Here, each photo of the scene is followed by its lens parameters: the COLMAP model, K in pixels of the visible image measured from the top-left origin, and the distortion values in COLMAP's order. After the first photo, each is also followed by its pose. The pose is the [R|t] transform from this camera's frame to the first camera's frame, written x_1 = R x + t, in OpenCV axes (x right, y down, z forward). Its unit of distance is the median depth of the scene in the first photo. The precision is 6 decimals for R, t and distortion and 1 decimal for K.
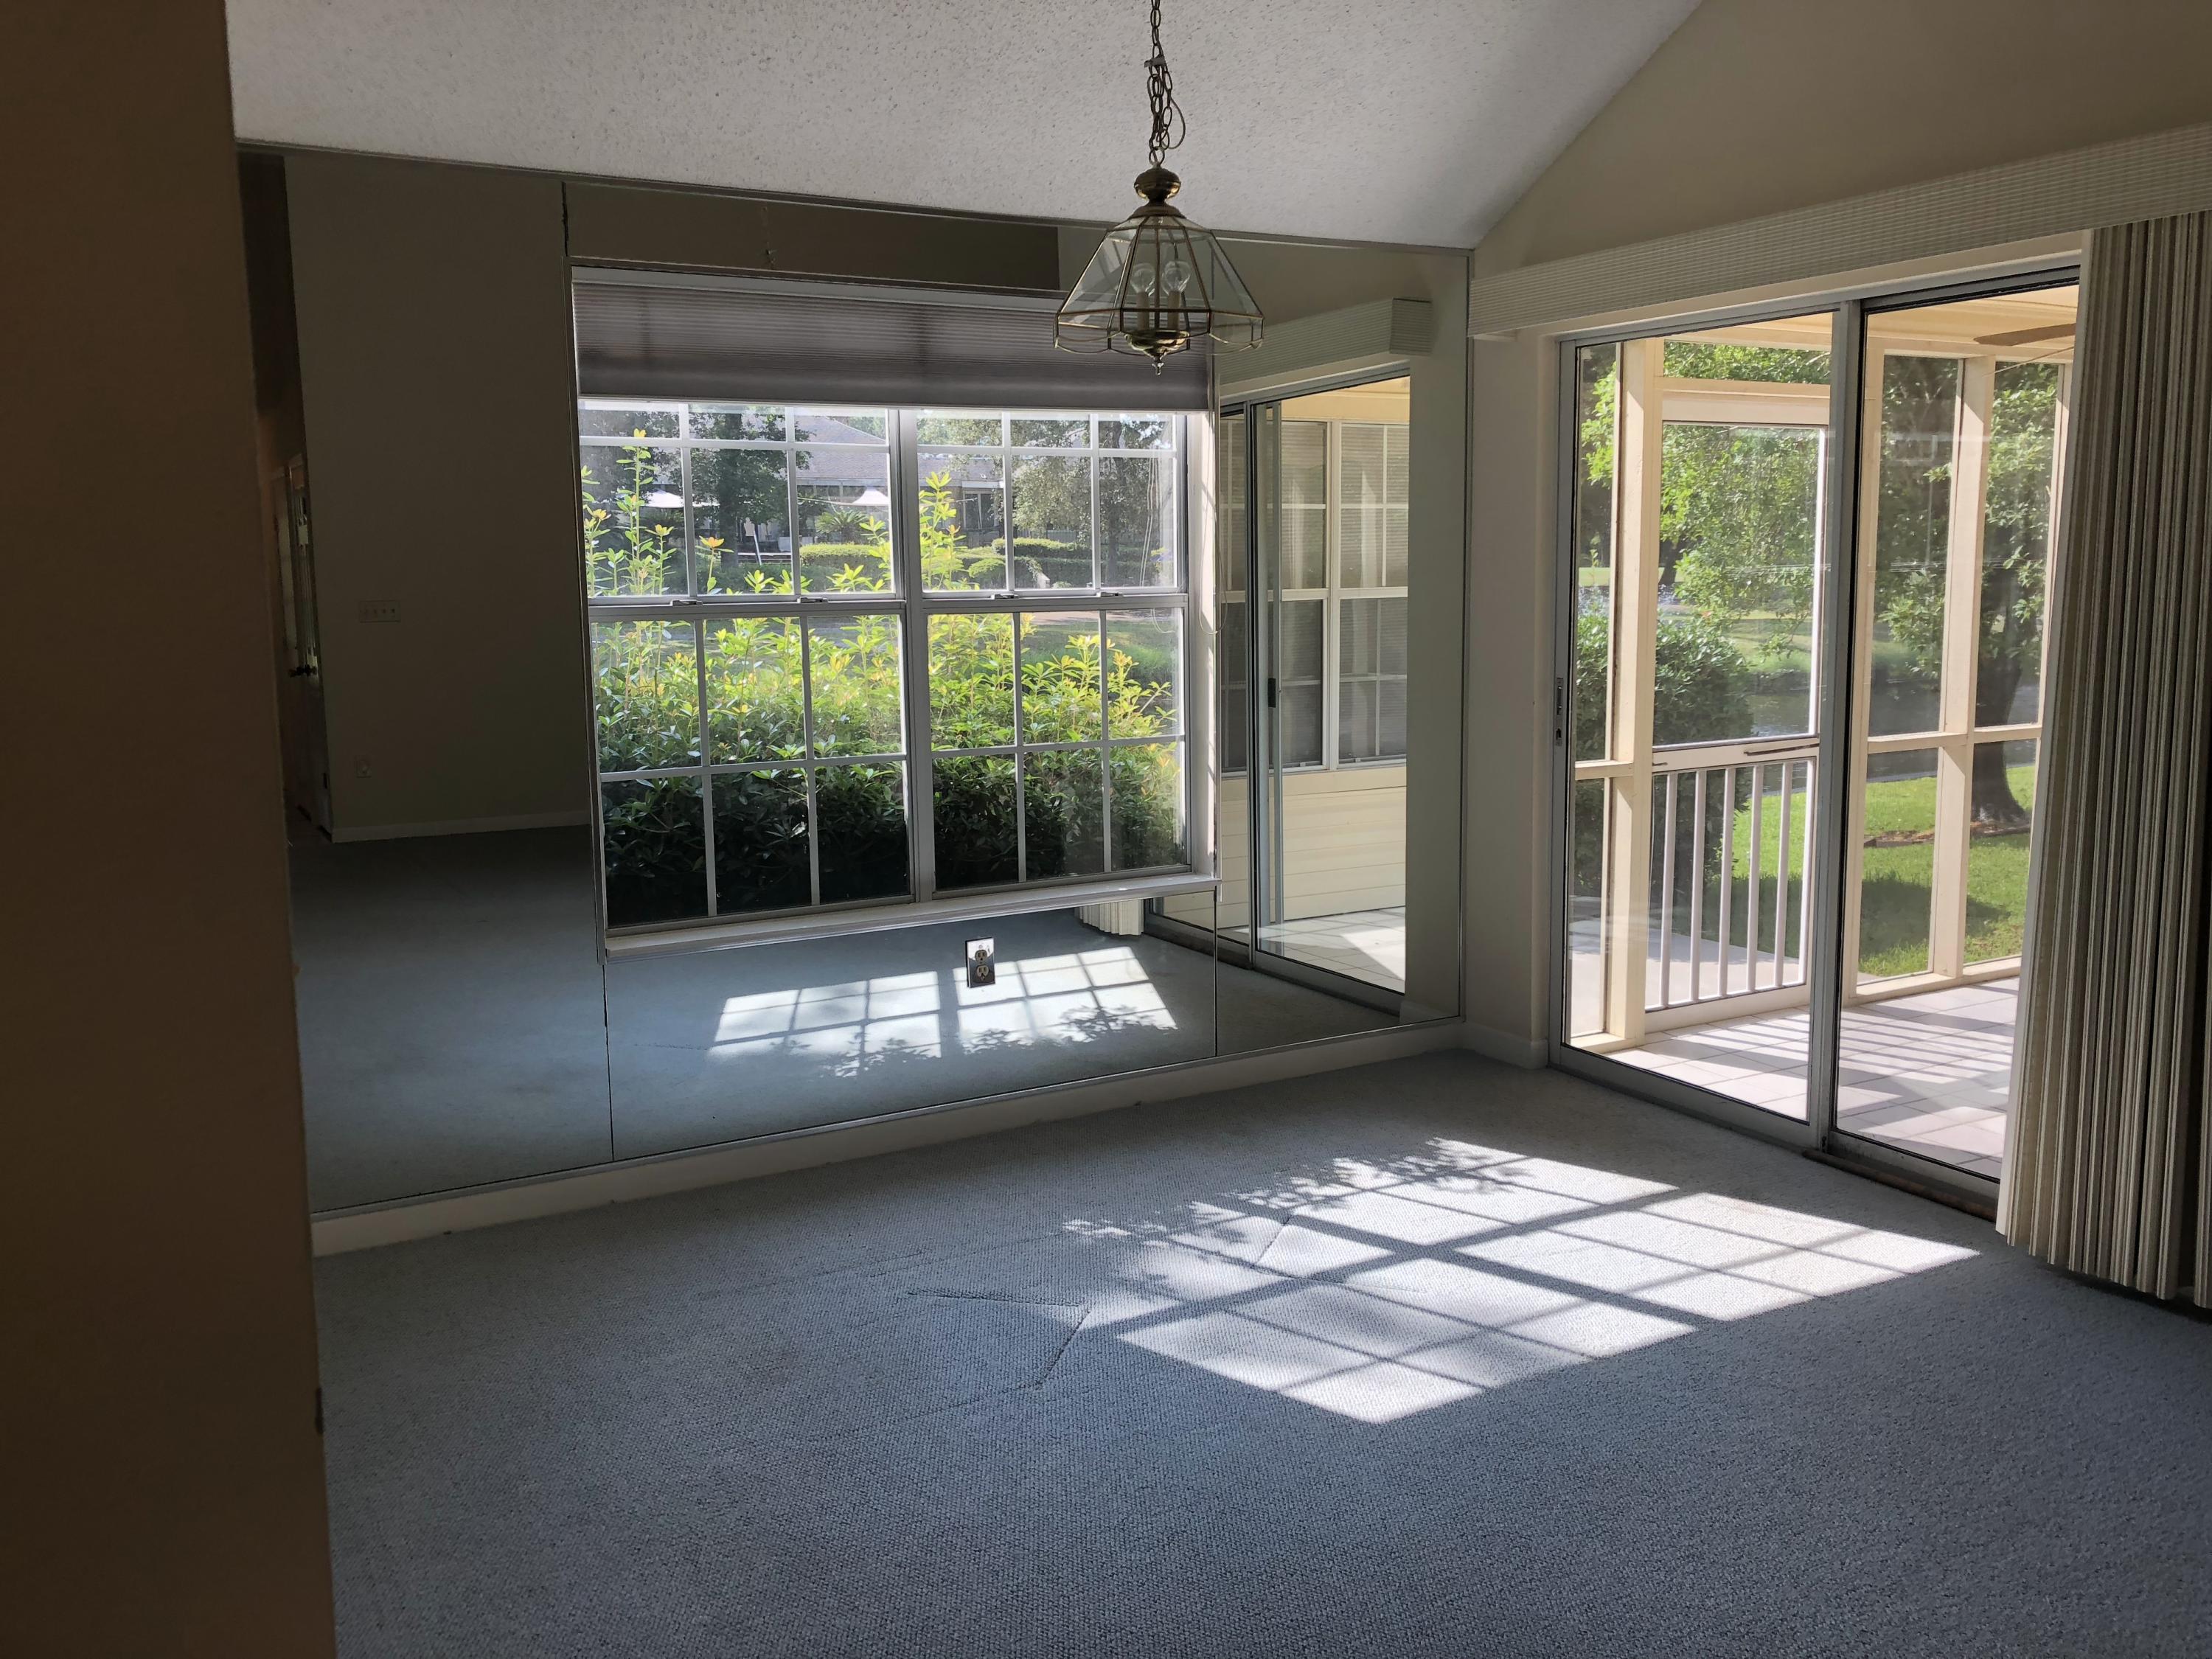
lens RADIAL K [[1819.6, 0, 1118.5], [0, 1819.6, 793.5], [0, 0, 1]] dist [0.004981, -0.004873]
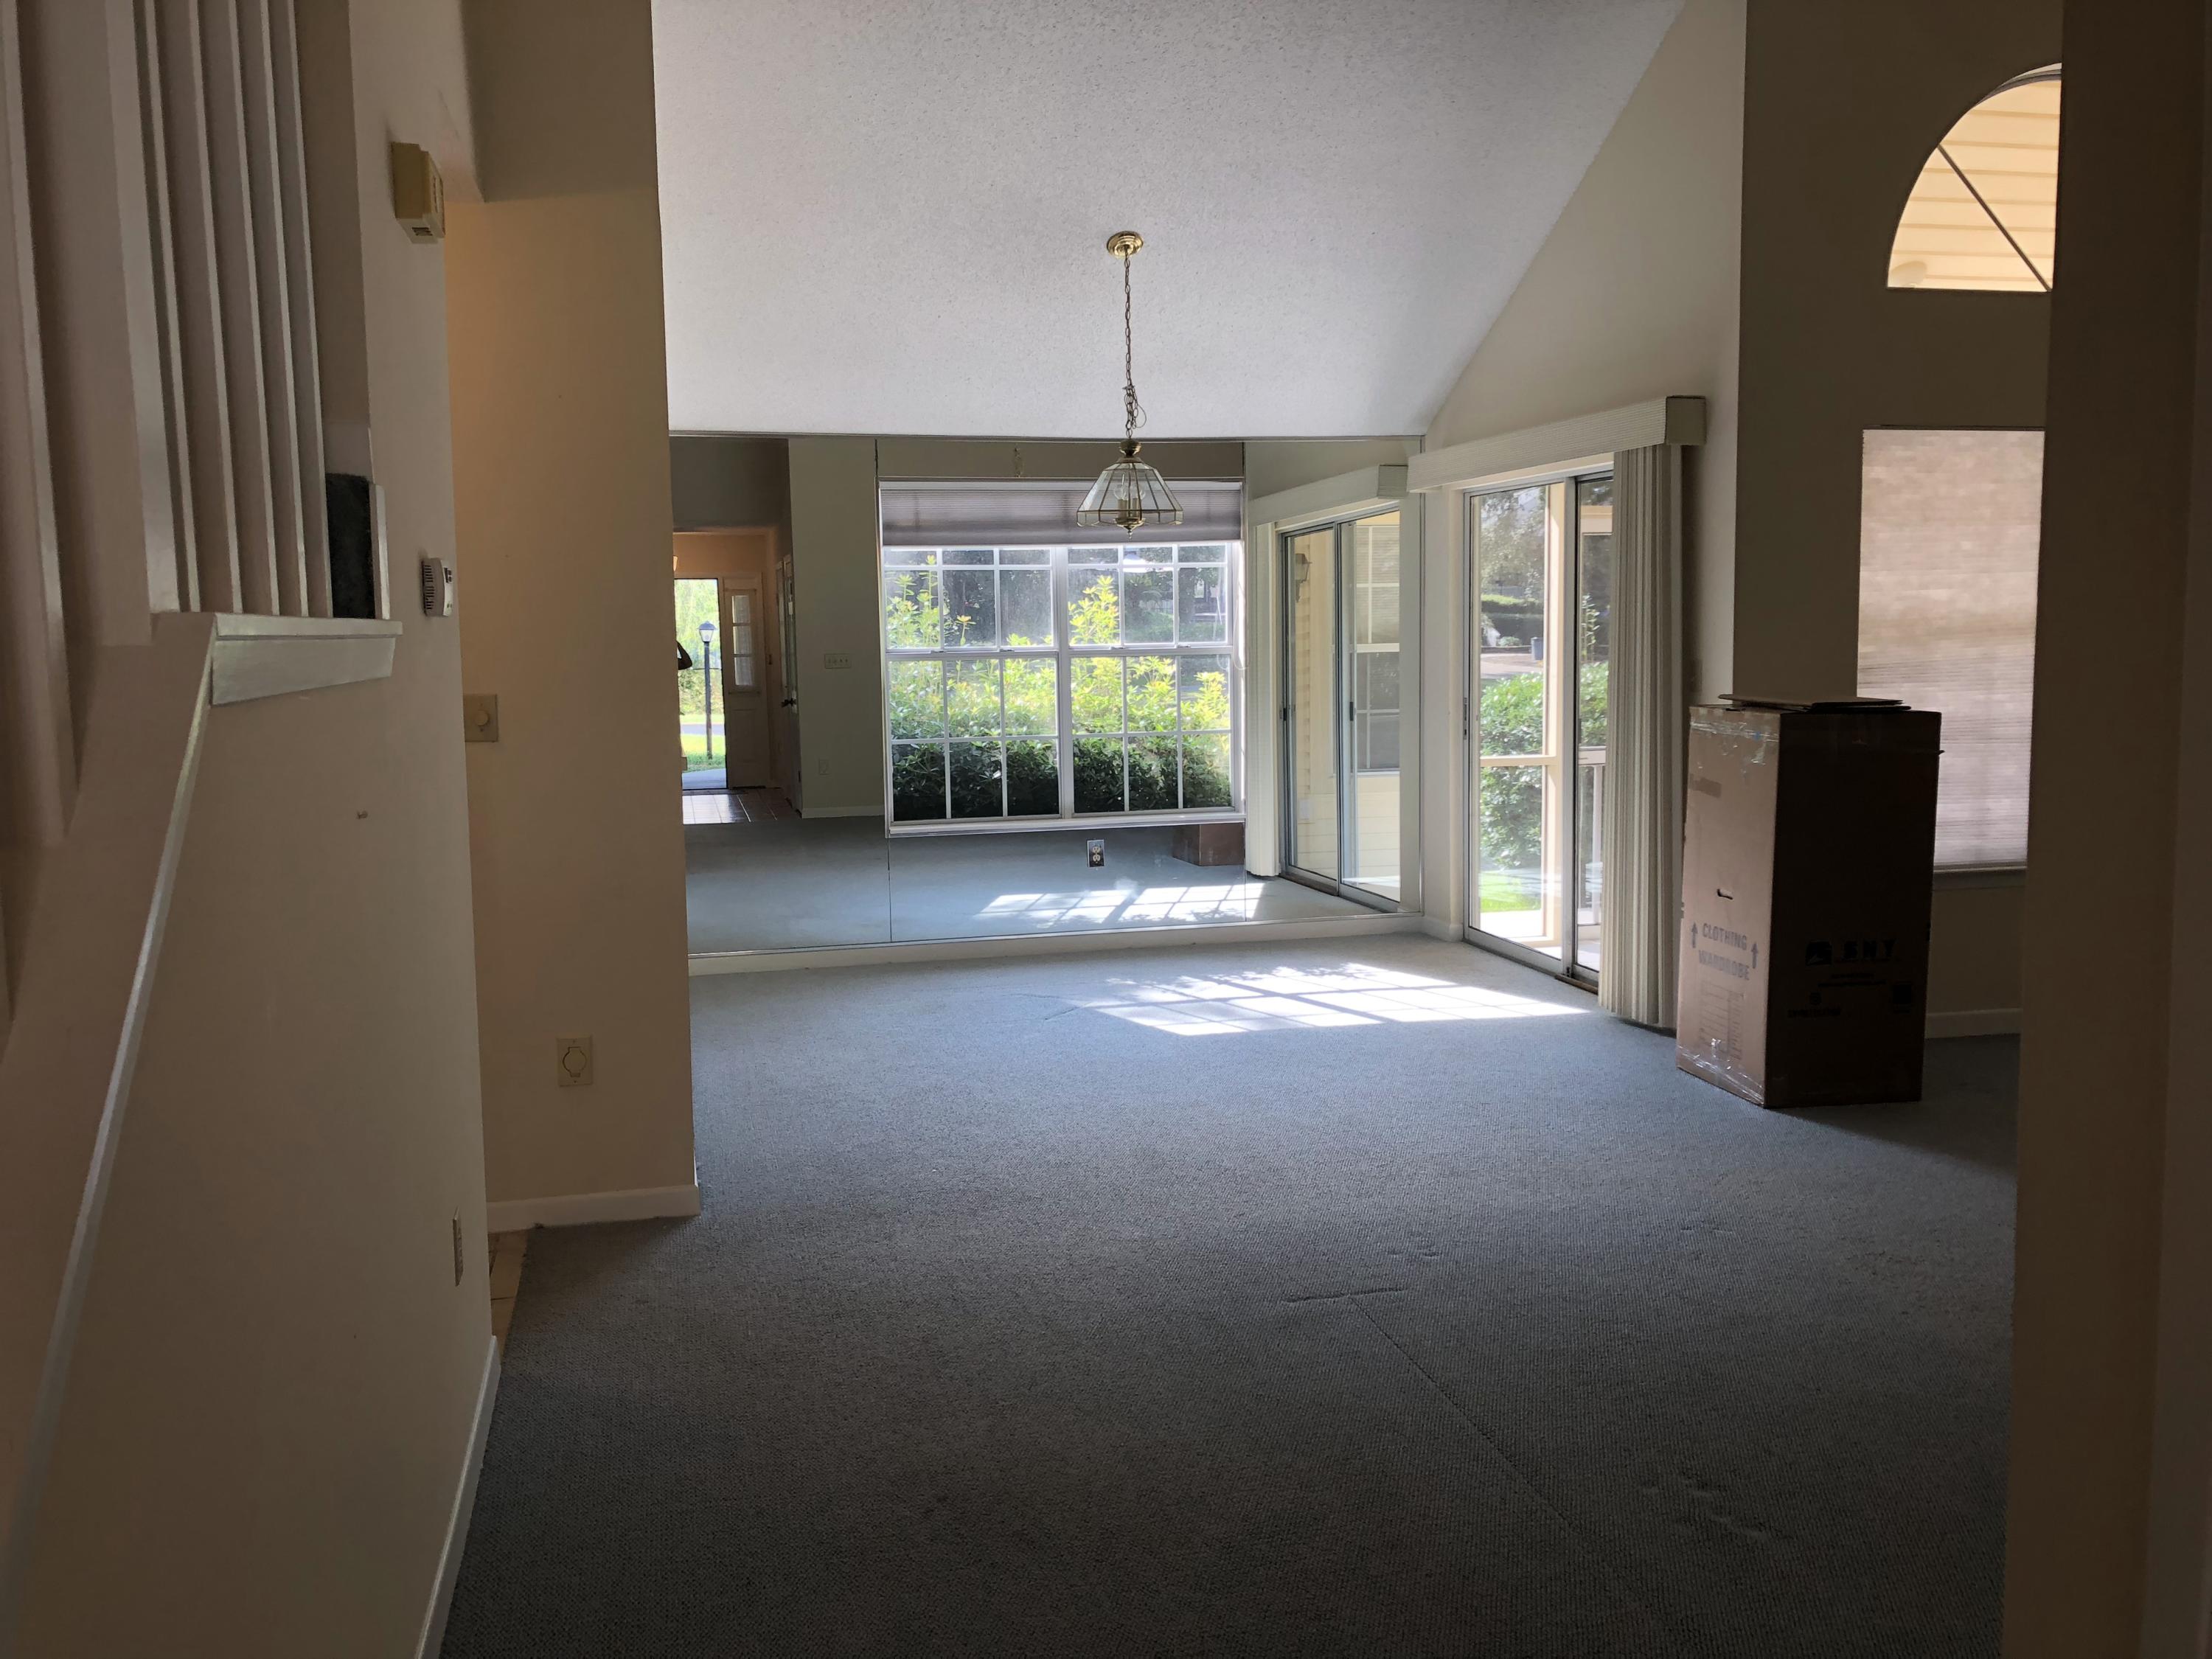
lens RADIAL K [[1845.7, 0, 1106.0], [0, 1845.7, 829.5], [0, 0, 1]] dist [0.010735, -0.004403]
pose [[0.962349, 0.025031, -0.270663, 0.428084], [-0.028317, 0.999565, -0.008242, 0.085601], [0.270339, 0.015596, 0.962639, -0.751392]]
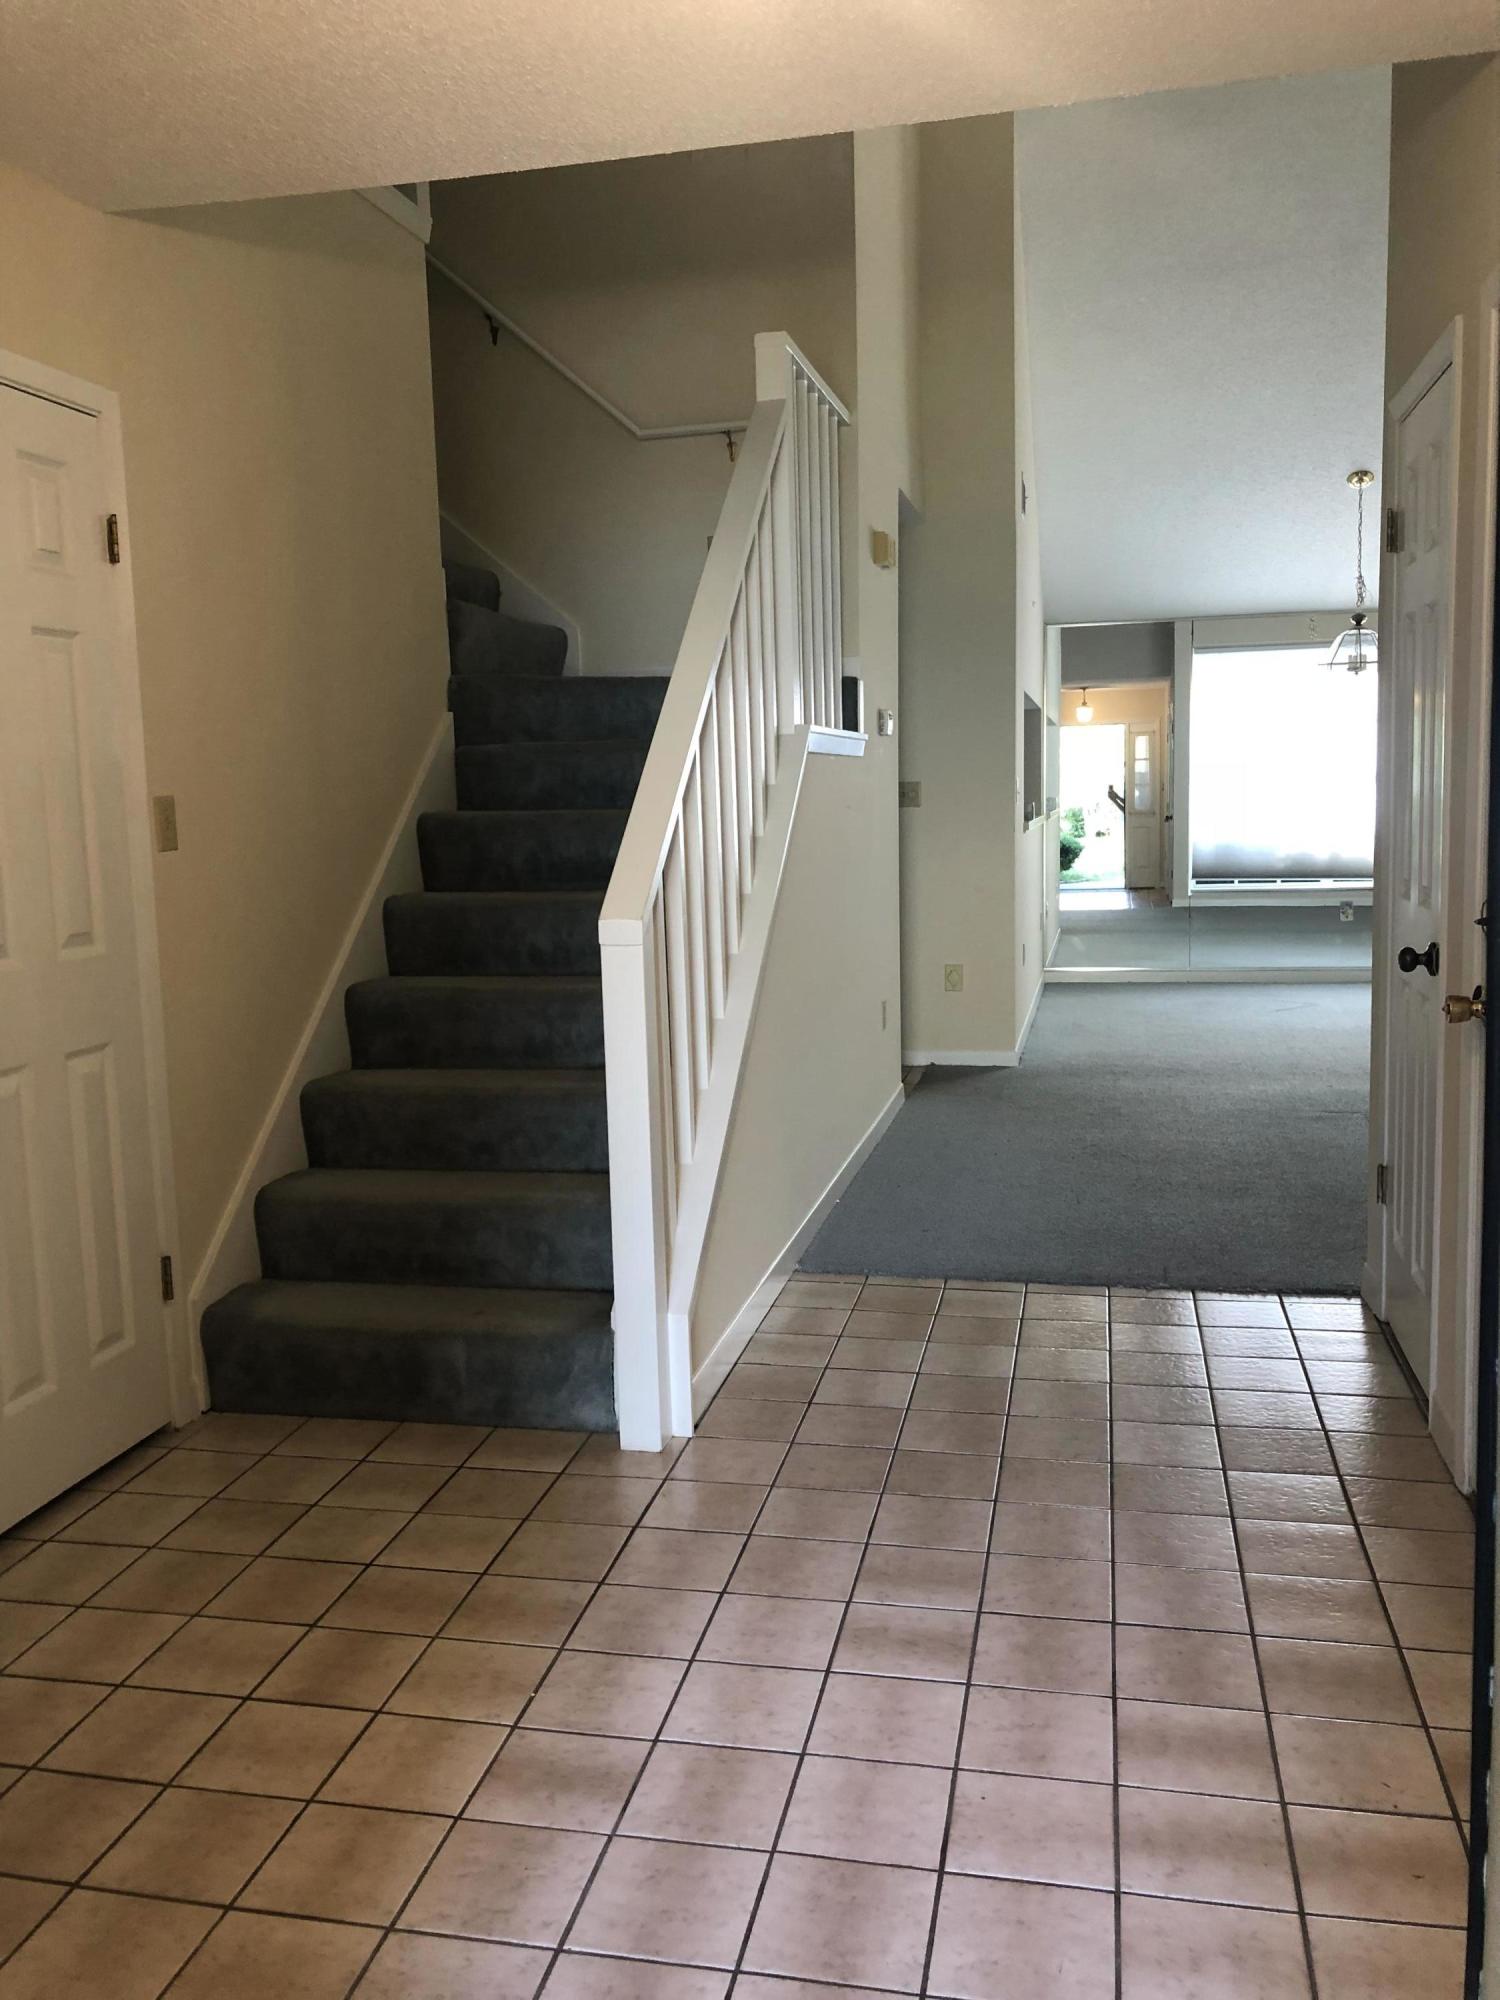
lens RADIAL K [[1668.8, 0, 750.0], [0, 1668.8, 1000.0], [0, 0, 1]] dist [0.010735, -0.004403]
pose [[0.747632, 0.074923, -0.659873, 0.822144], [-0.064918, 0.997102, 0.039661, 0.173292], [0.660933, 0.013185, 0.750329, -1.237873]]
